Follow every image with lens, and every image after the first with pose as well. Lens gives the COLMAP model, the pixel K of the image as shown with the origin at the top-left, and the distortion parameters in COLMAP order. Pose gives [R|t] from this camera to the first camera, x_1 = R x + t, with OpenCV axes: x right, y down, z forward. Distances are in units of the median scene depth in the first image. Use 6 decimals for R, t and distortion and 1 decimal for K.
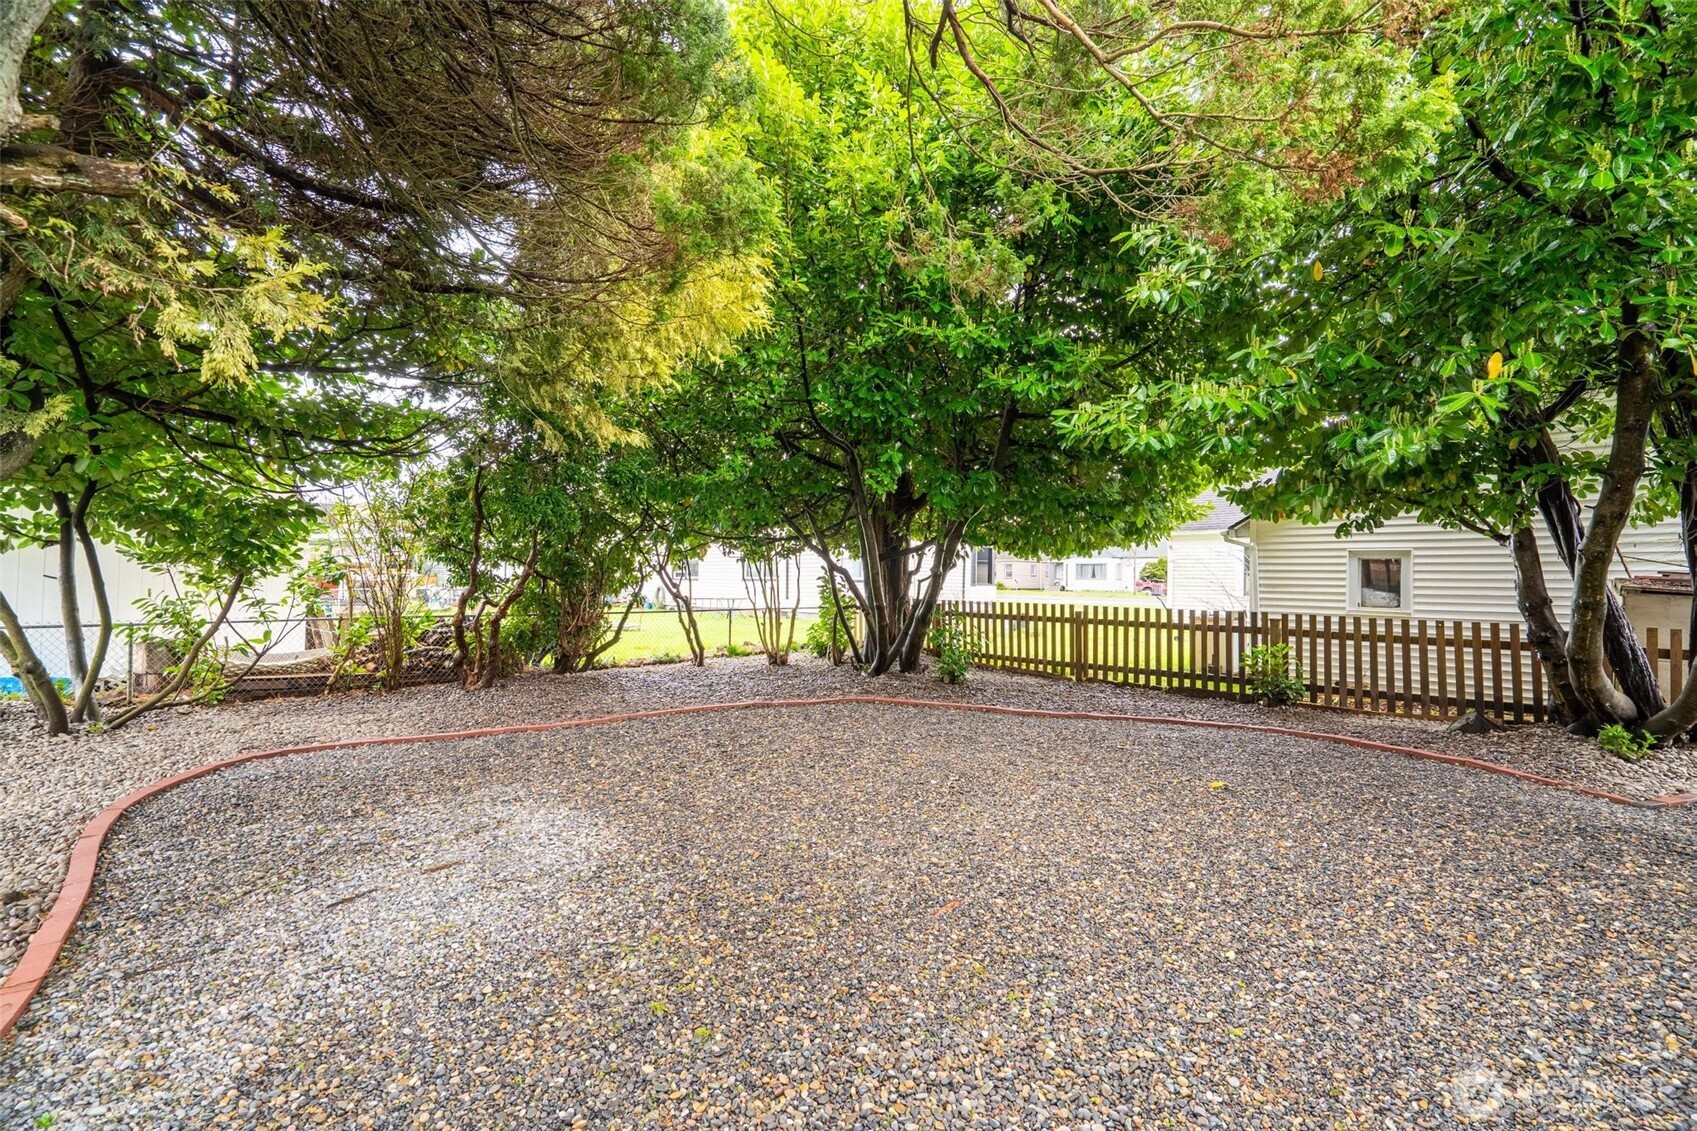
lens RADIAL K [[789.1, 0, 850.6], [0, 789.1, 569.8], [0, 0, 1]] dist [-0.005359, 0.001827]
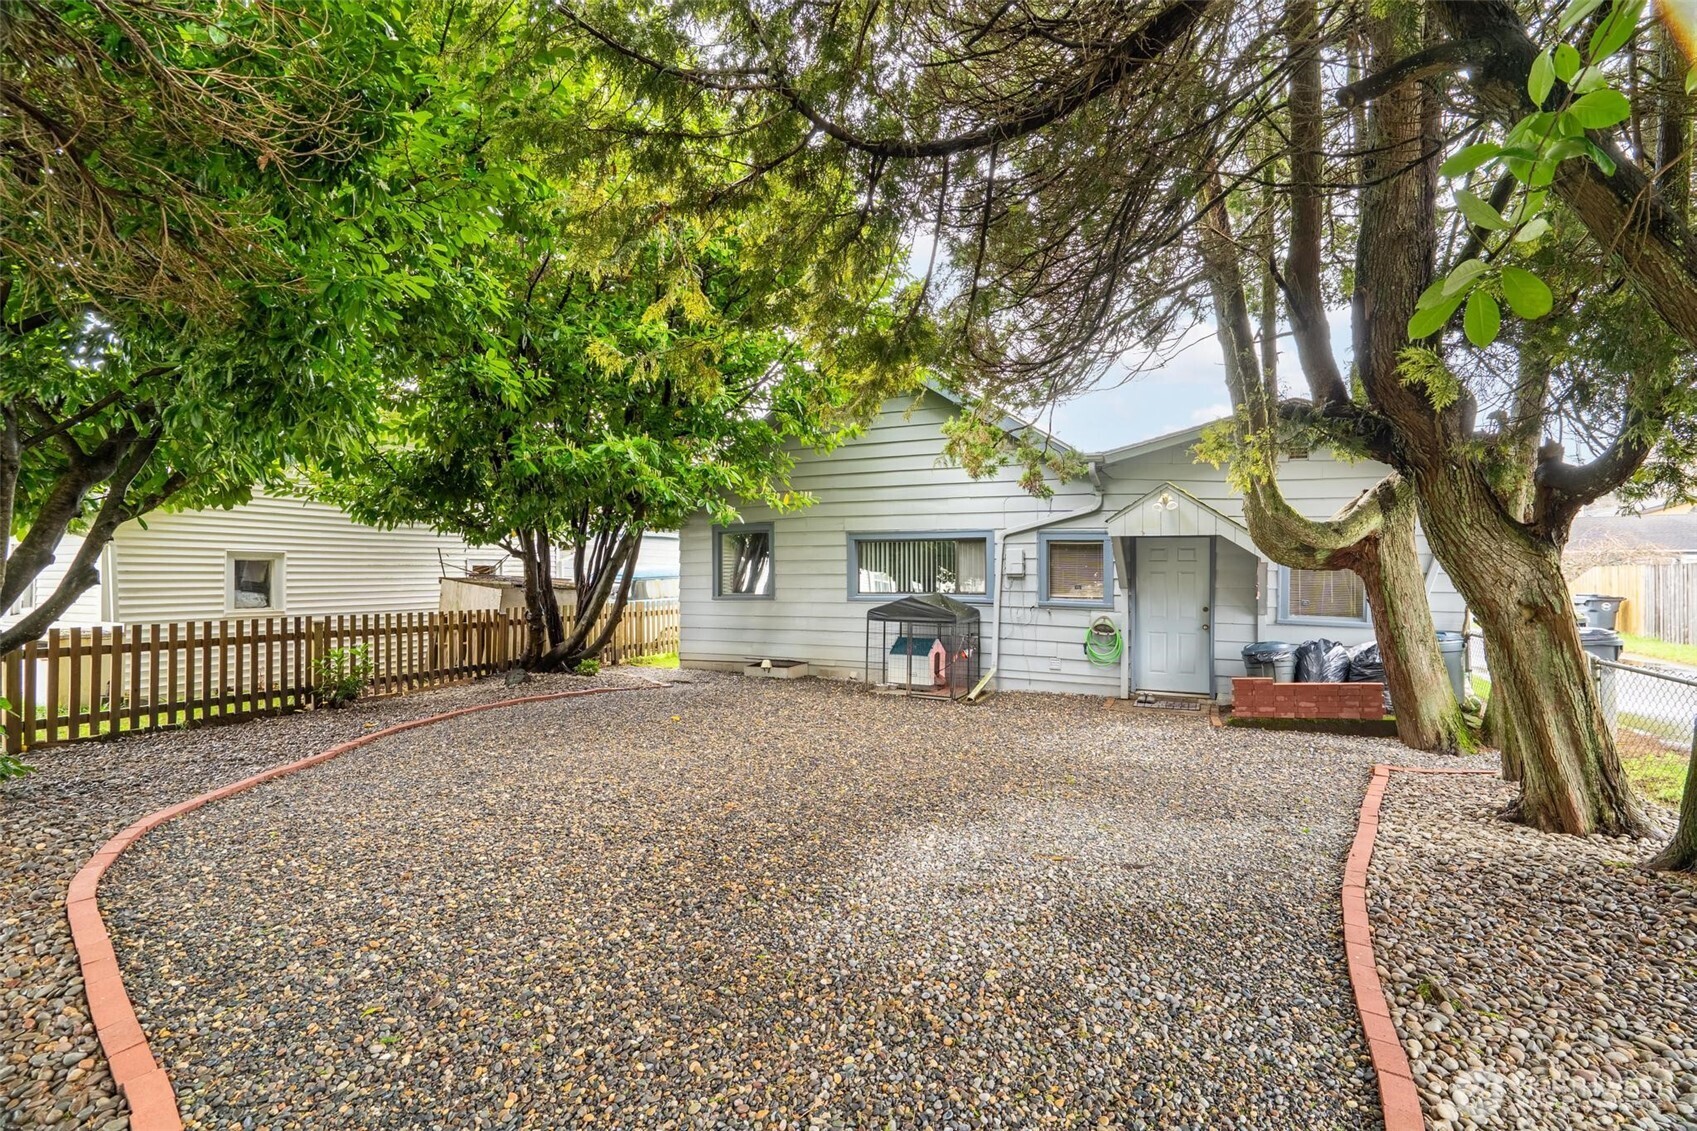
lens RADIAL K [[789.1, 0, 850.9], [0, 789.1, 564.1], [0, 0, 1]] dist [-0.005359, 0.001827]
pose [[-0.345045, 0.005978, 0.938567, -0.551037], [0.001394, 0.999982, -0.005857, -0.002288], [-0.938585, -0.000712, -0.345047, 0.646408]]
